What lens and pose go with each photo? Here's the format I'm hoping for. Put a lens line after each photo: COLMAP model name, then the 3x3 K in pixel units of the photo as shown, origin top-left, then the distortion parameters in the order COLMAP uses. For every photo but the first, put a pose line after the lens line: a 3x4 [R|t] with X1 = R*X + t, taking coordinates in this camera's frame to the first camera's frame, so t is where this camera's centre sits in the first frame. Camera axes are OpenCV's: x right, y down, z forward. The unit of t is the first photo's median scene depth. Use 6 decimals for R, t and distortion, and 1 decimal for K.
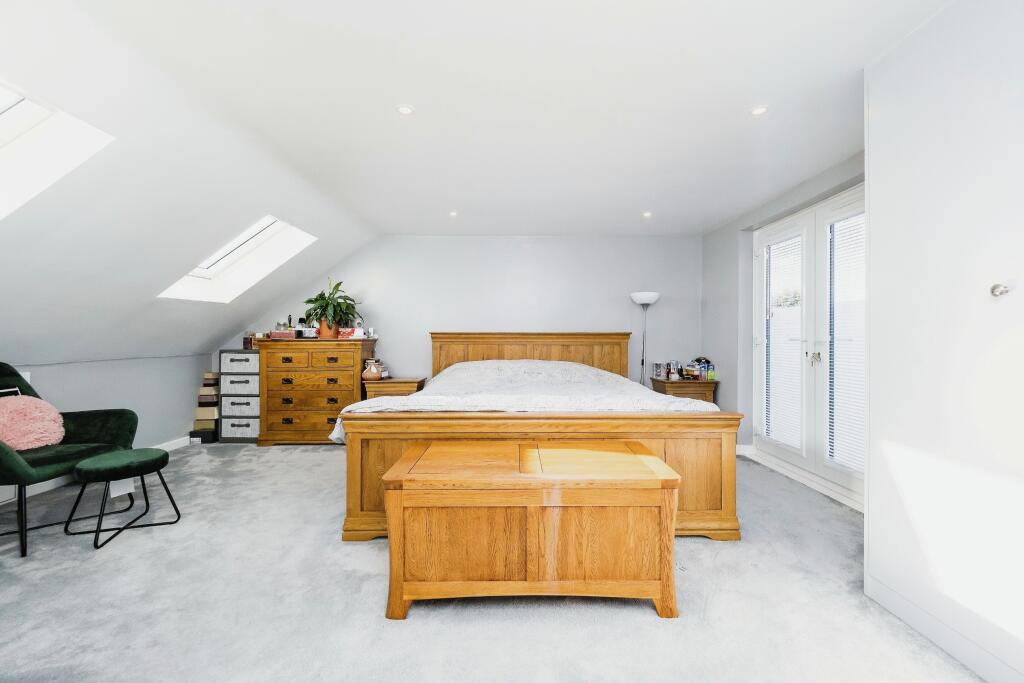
lens RADIAL K [[433.6, 0, 512.8], [0, 433.6, 336.5], [0, 0, 1]] dist [-0.003035, -0.001395]
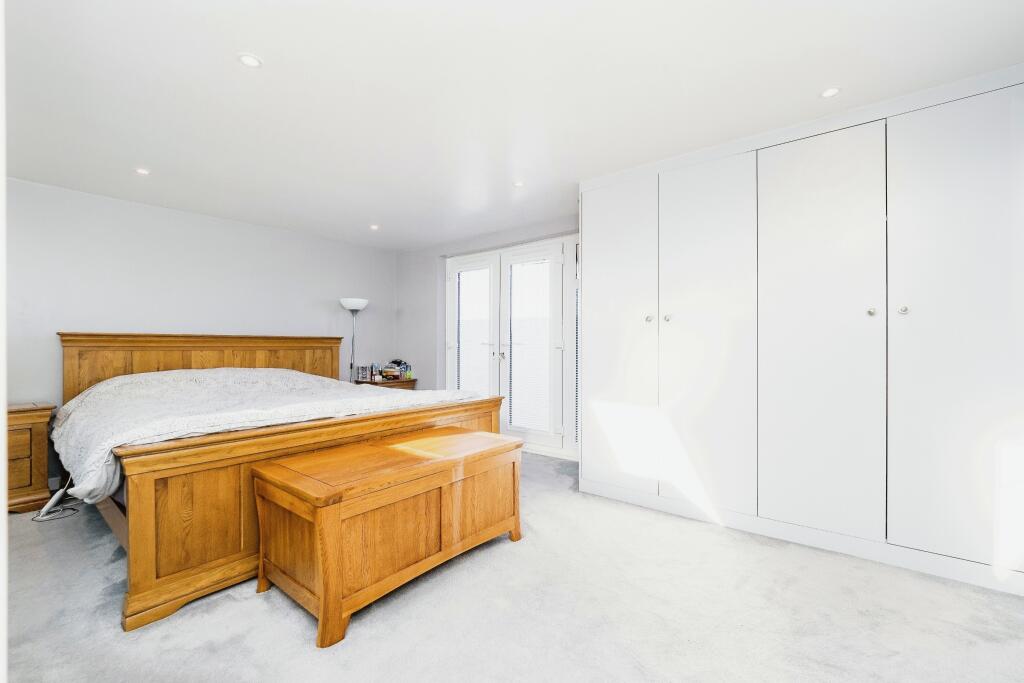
lens RADIAL K [[433.6, 0, 509.9], [0, 433.6, 345.9], [0, 0, 1]] dist [-0.003035, -0.001395]
pose [[0.638311, -0.002436, 0.769775, -0.524787], [-0.003434, 0.999976, 0.006012, 0.008502], [-0.769771, -0.006481, 0.638287, 0.091300]]
